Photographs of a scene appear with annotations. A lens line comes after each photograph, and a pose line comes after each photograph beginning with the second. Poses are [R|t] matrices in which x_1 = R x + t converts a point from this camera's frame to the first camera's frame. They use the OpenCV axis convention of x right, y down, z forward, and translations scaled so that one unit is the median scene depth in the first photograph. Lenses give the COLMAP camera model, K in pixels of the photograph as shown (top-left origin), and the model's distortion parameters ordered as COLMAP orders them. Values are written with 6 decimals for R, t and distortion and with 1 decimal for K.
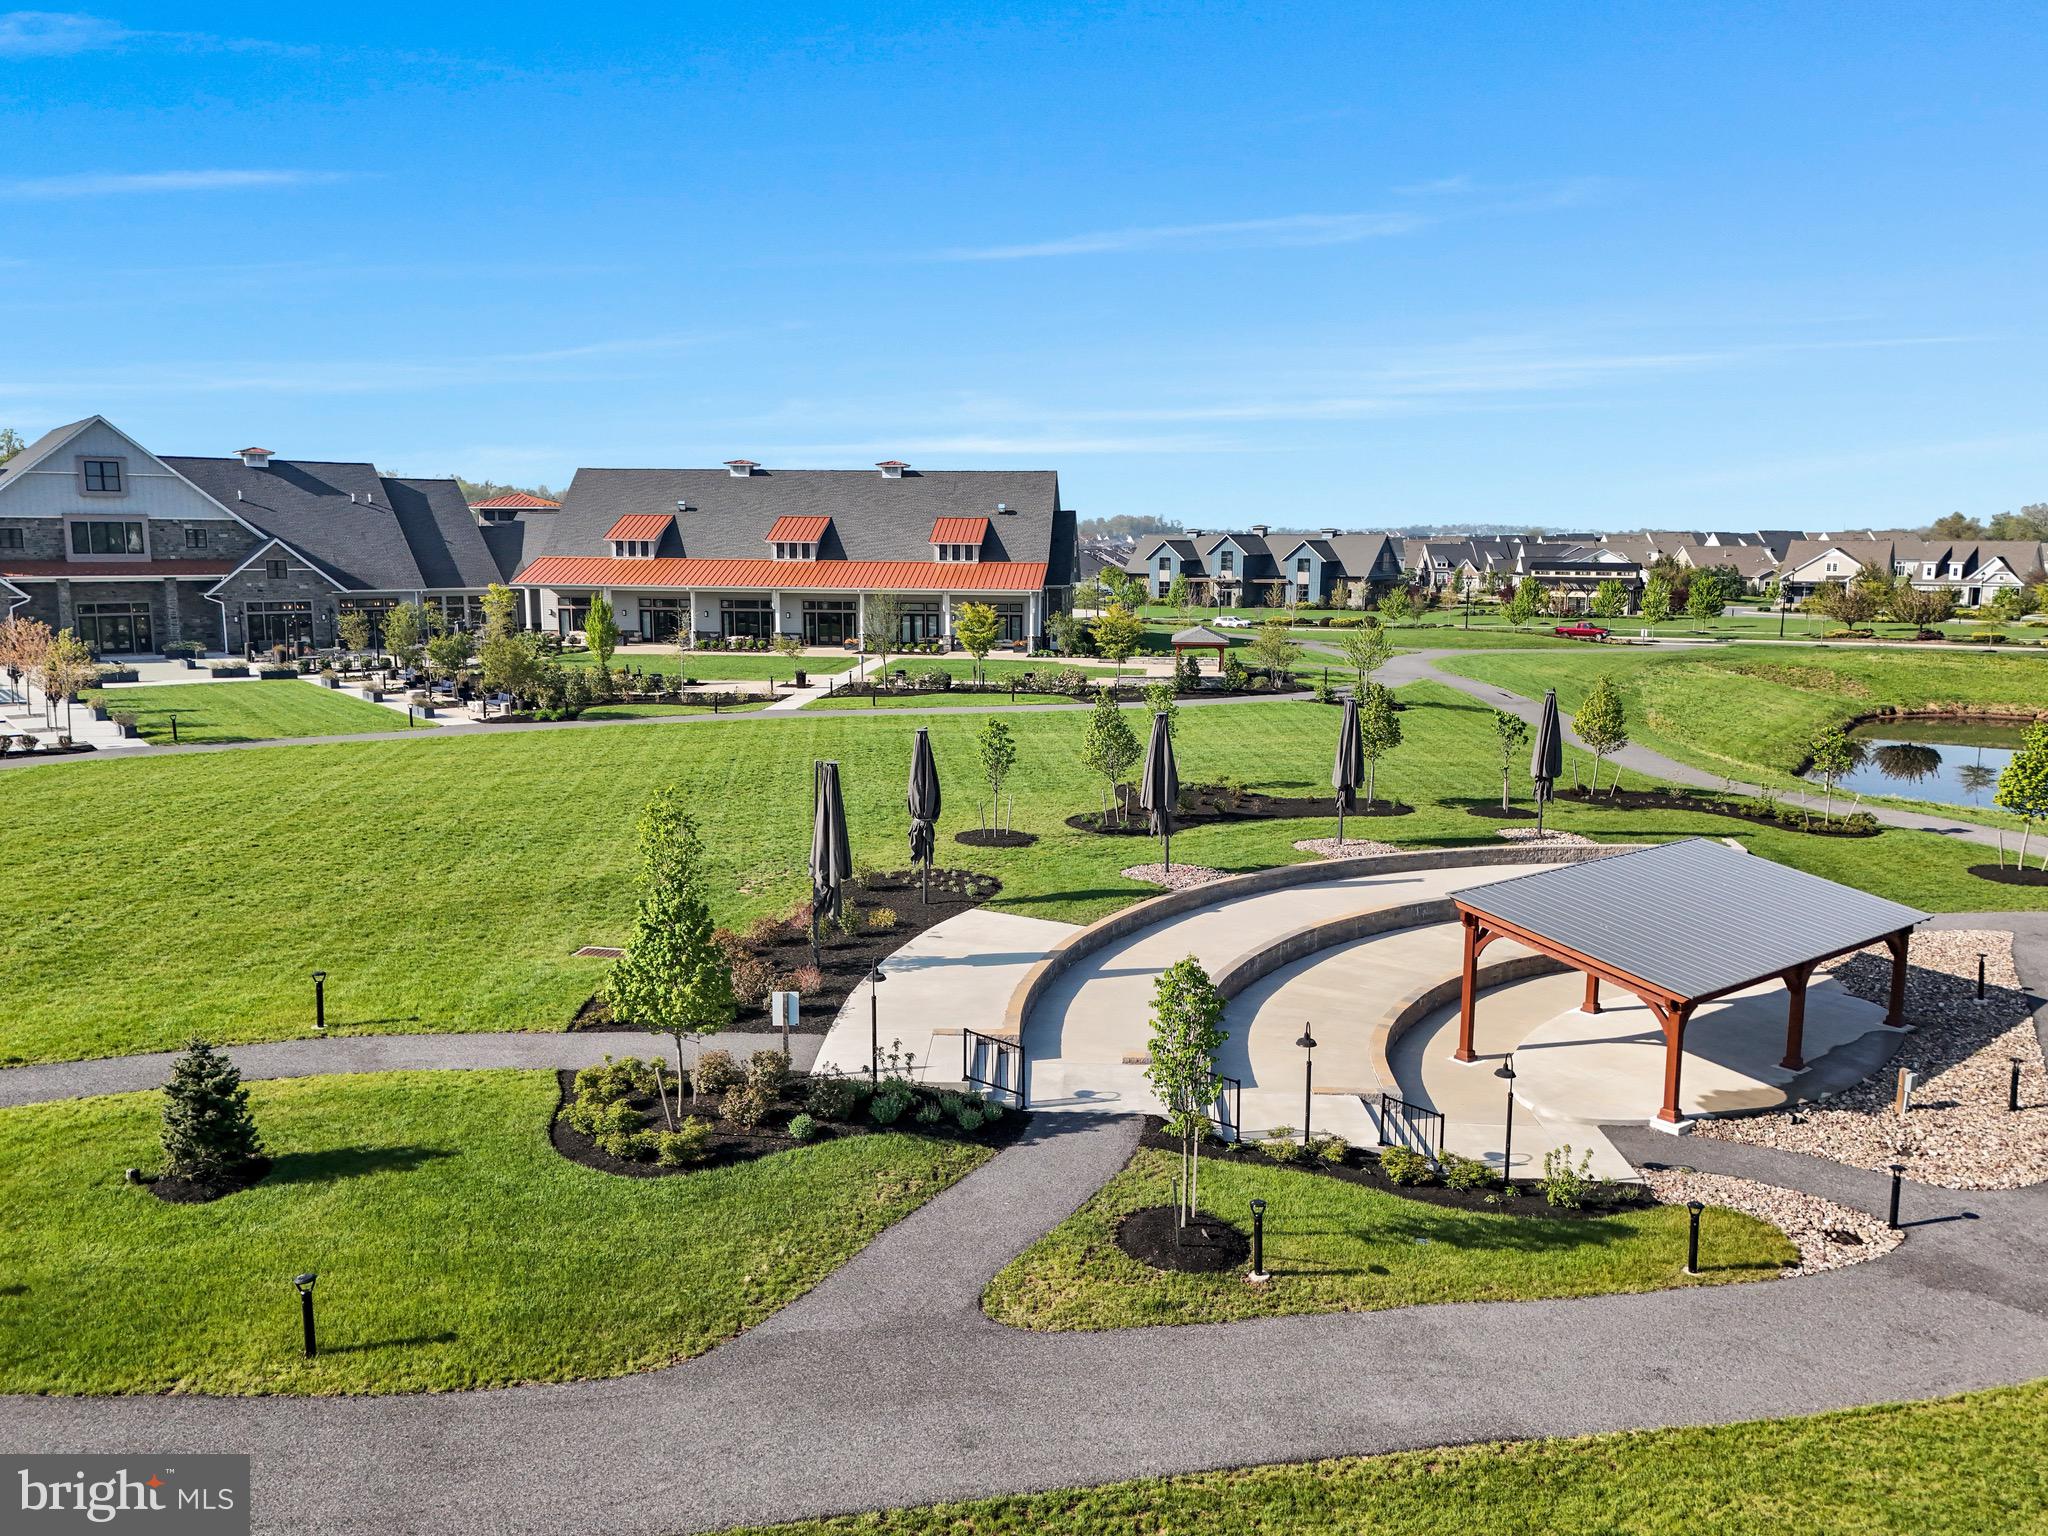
lens RADIAL K [[1487.7, 0, 1024.0], [0, 1487.7, 768.0], [0, 0, 1]] dist [0.039116, -0.006384]
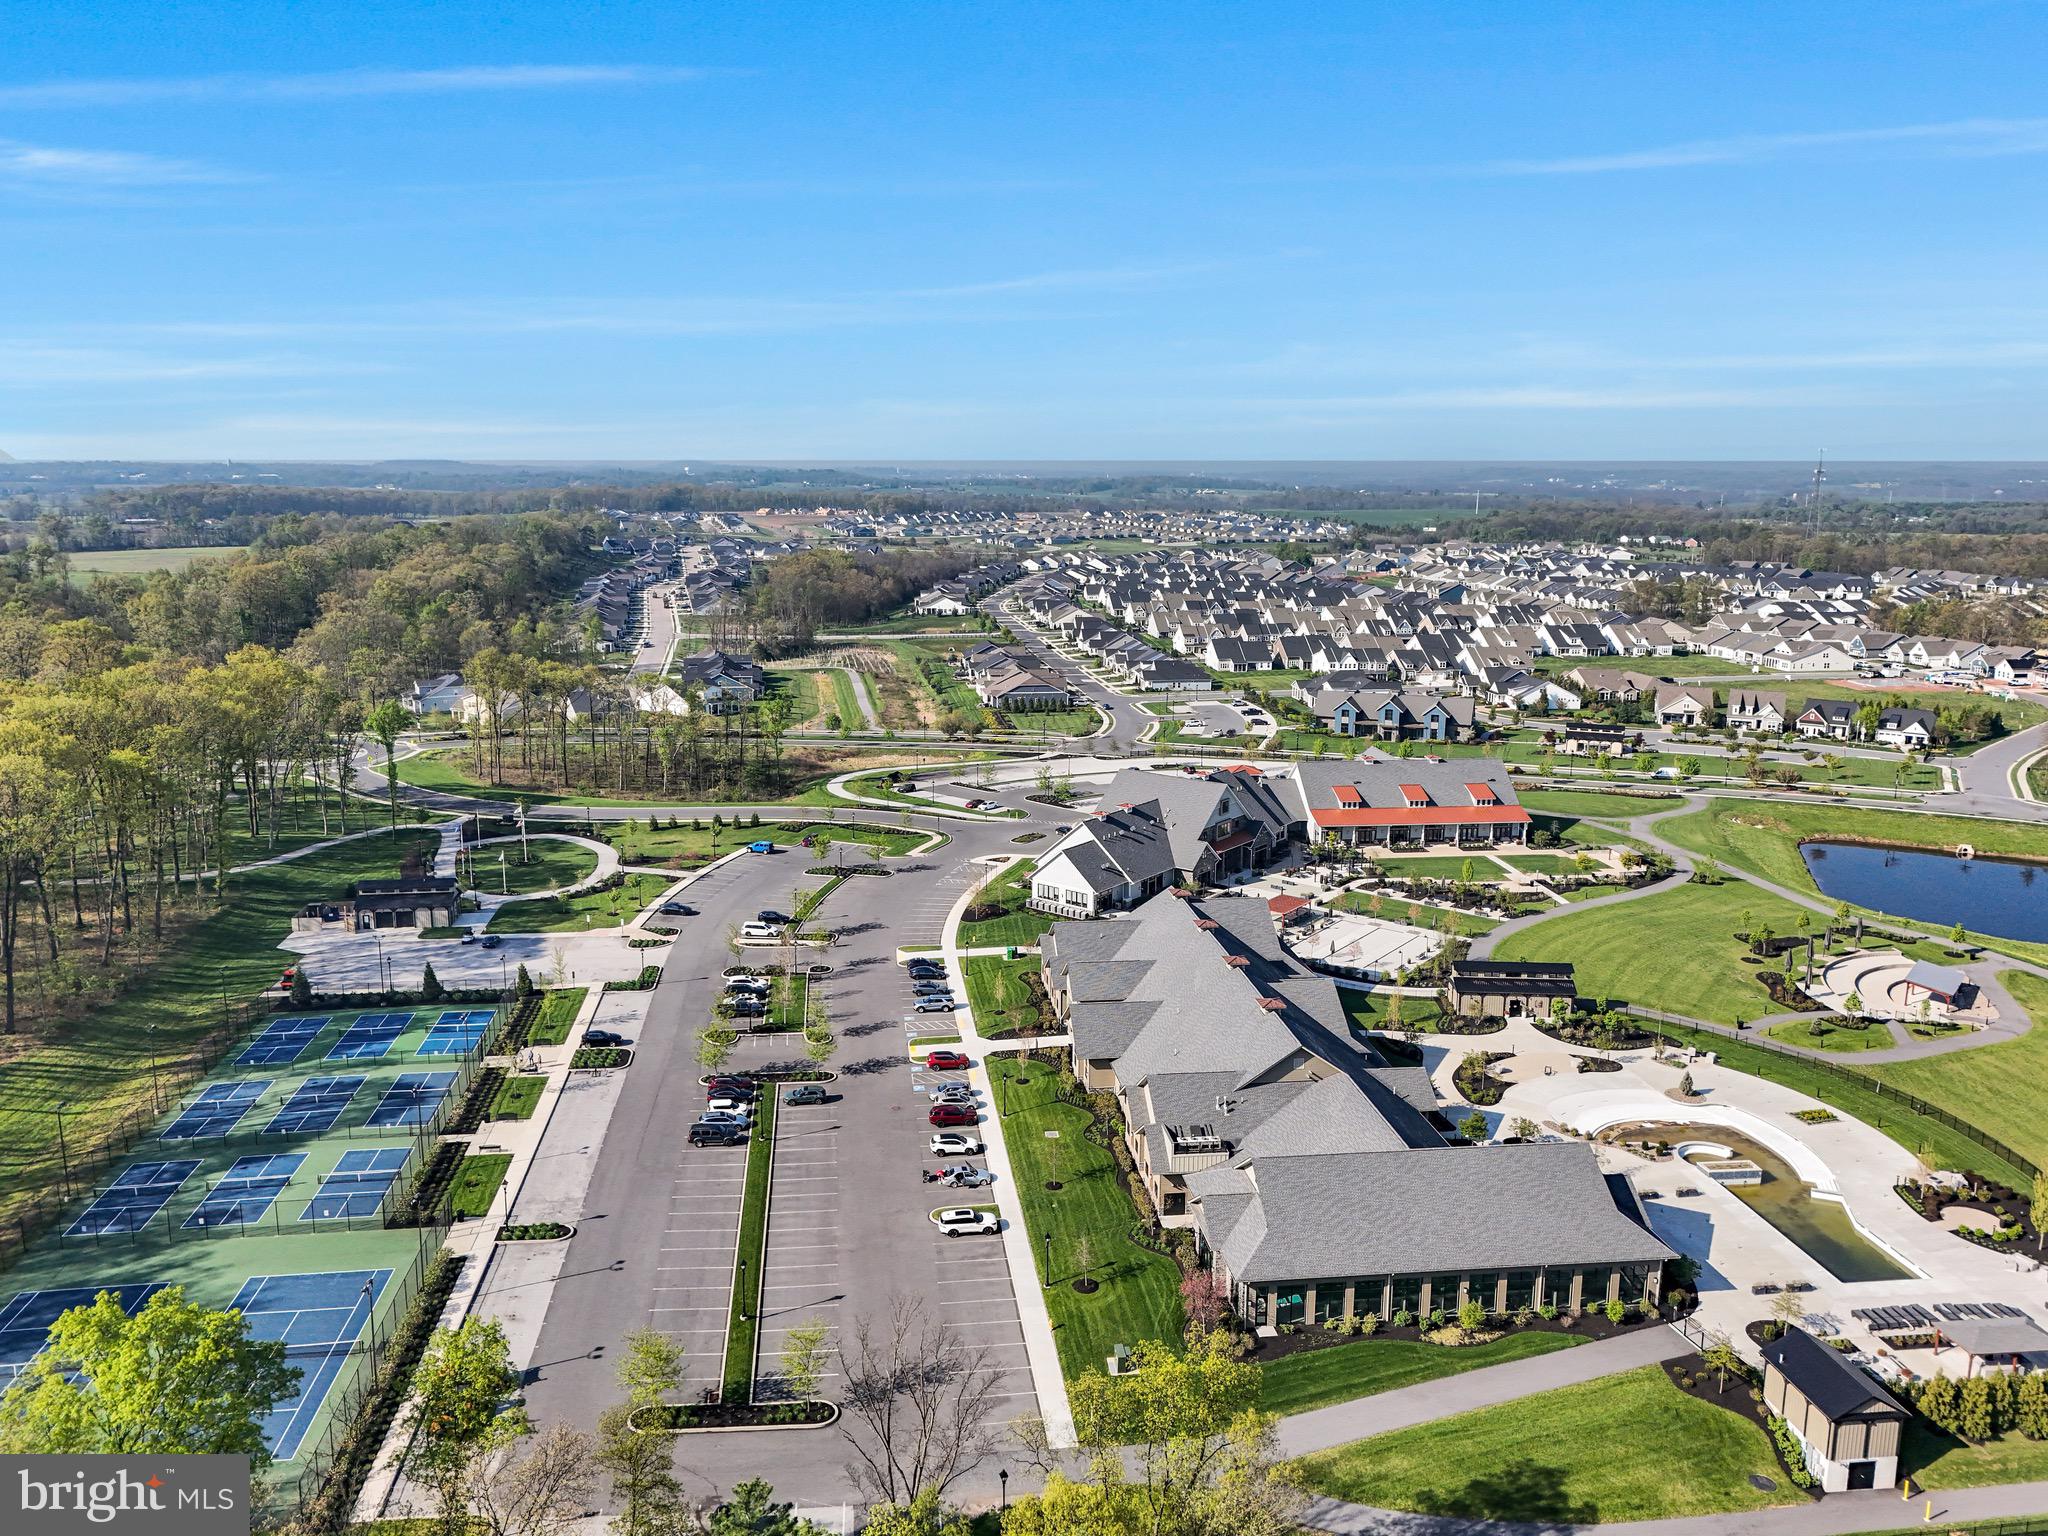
lens RADIAL K [[1487.7, 0, 1024.0], [0, 1487.7, 768.0], [0, 0, 1]] dist [0.039116, -0.006384]
pose [[0.973445, -0.041033, 0.225212, -0.682073], [0.030599, 0.998299, 0.049627, -0.177325], [-0.226866, -0.041418, 0.973045, -0.615516]]
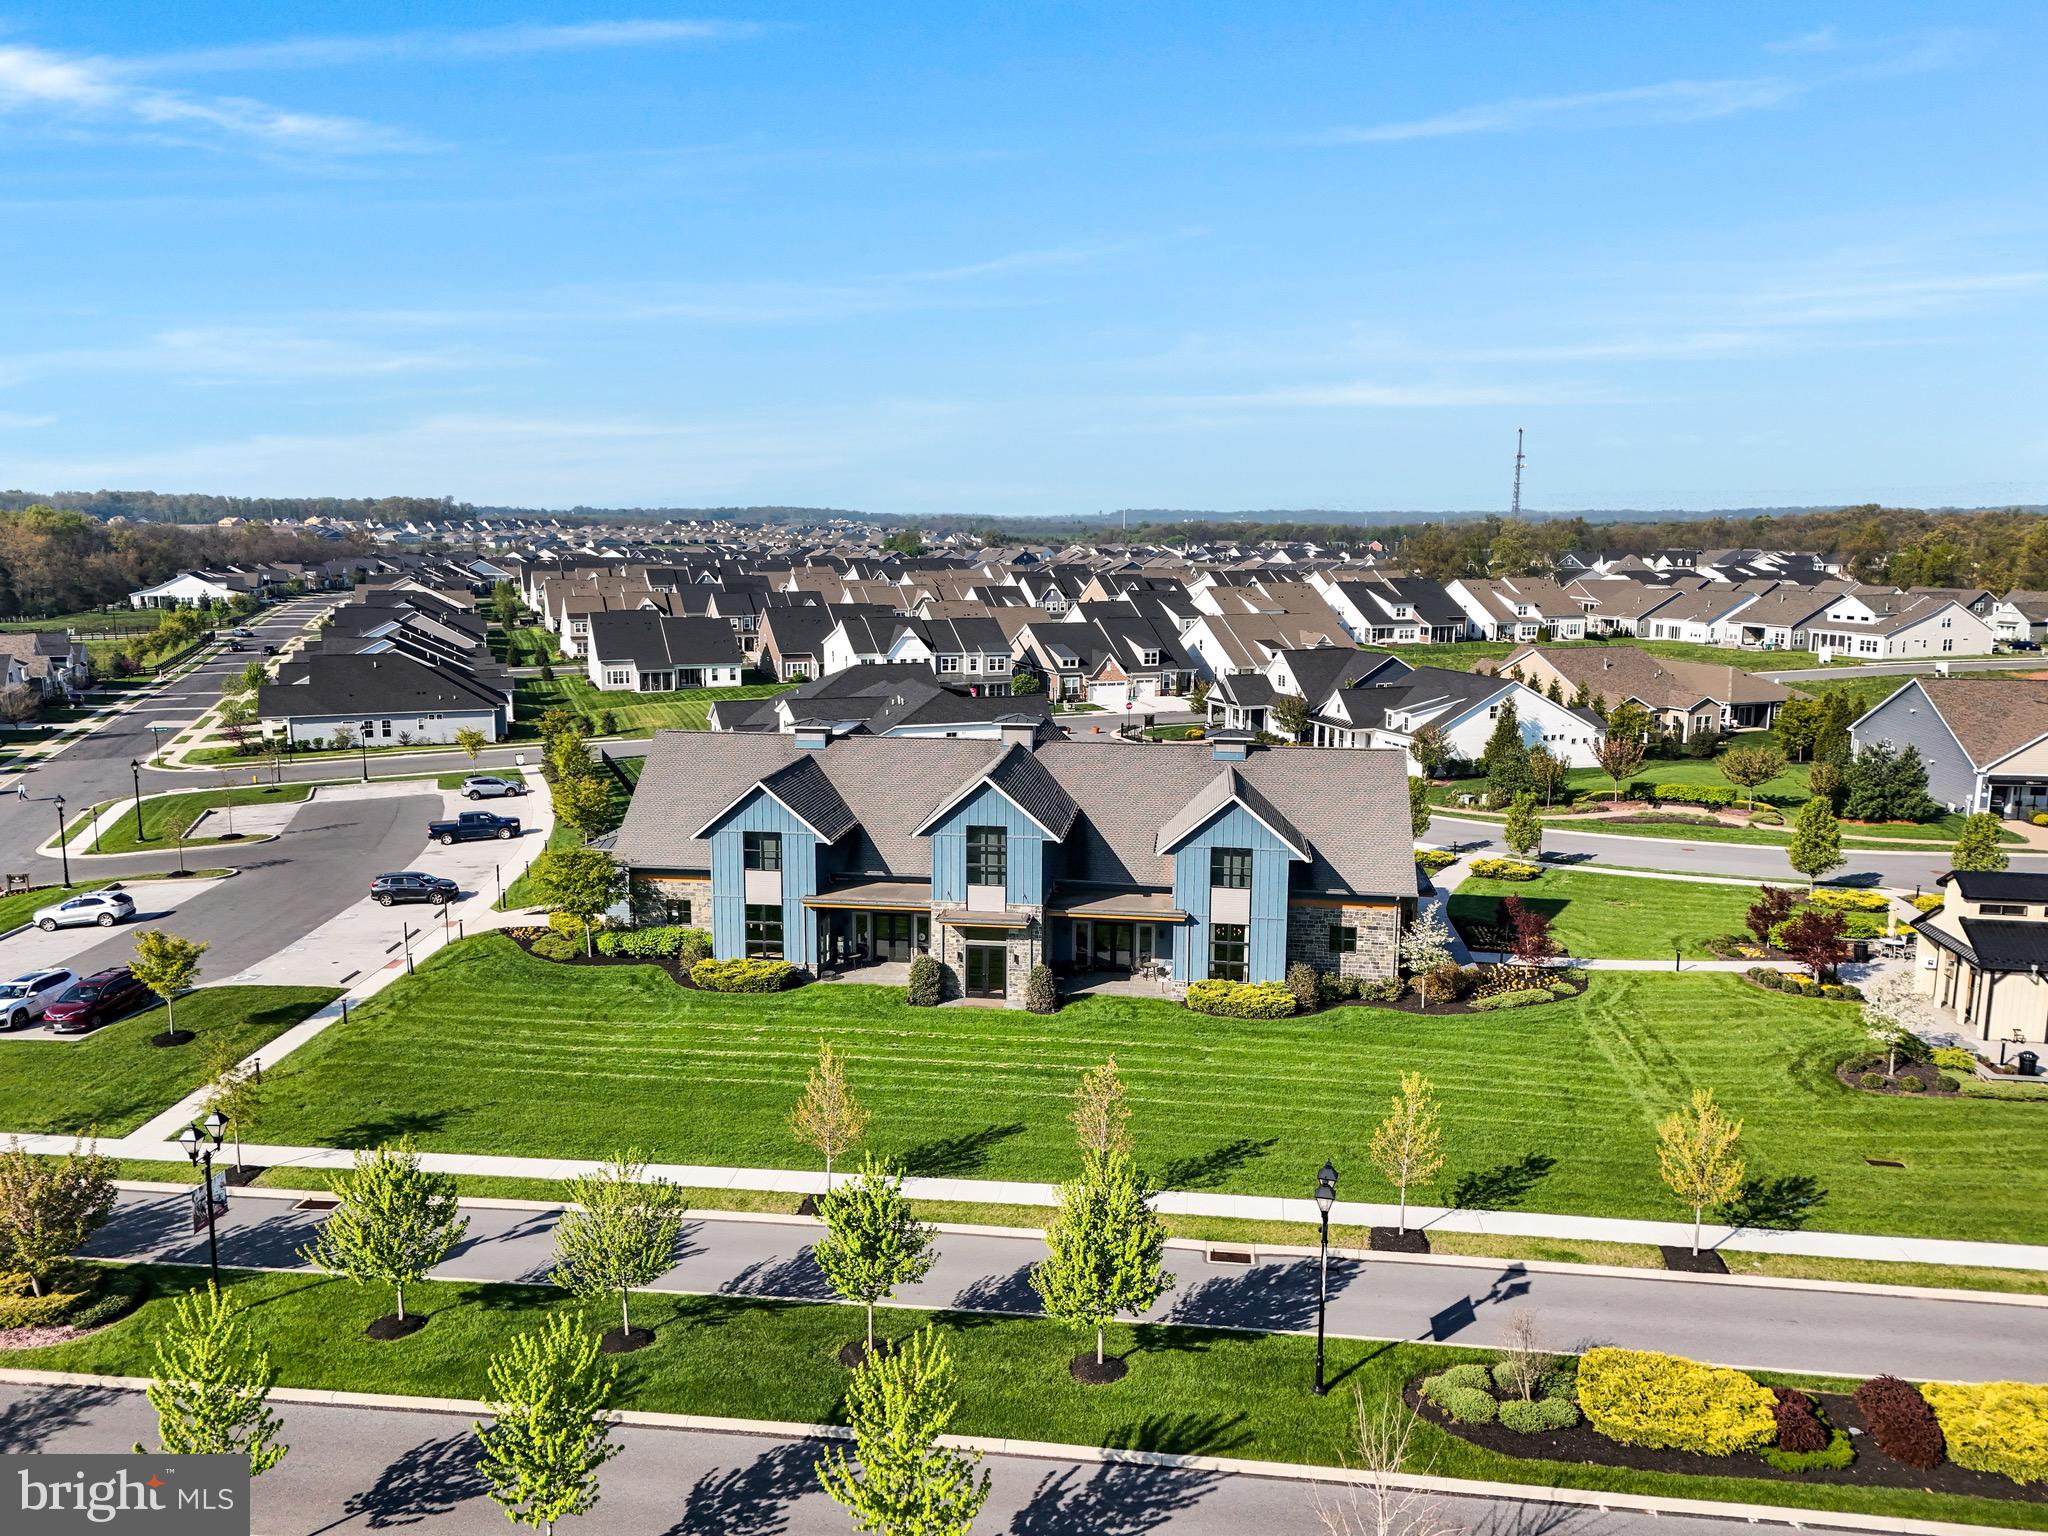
lens RADIAL K [[1454.1, 0, 1024.0], [0, 1454.1, 768.0], [0, 0, 1]] dist [0.136834, -0.000785]
pose [[0.896013, -0.068350, 0.438736, 0.008780], [0.061613, 0.997661, 0.029594, -0.166900], [-0.439733, 0.000515, 0.898129, 0.720031]]
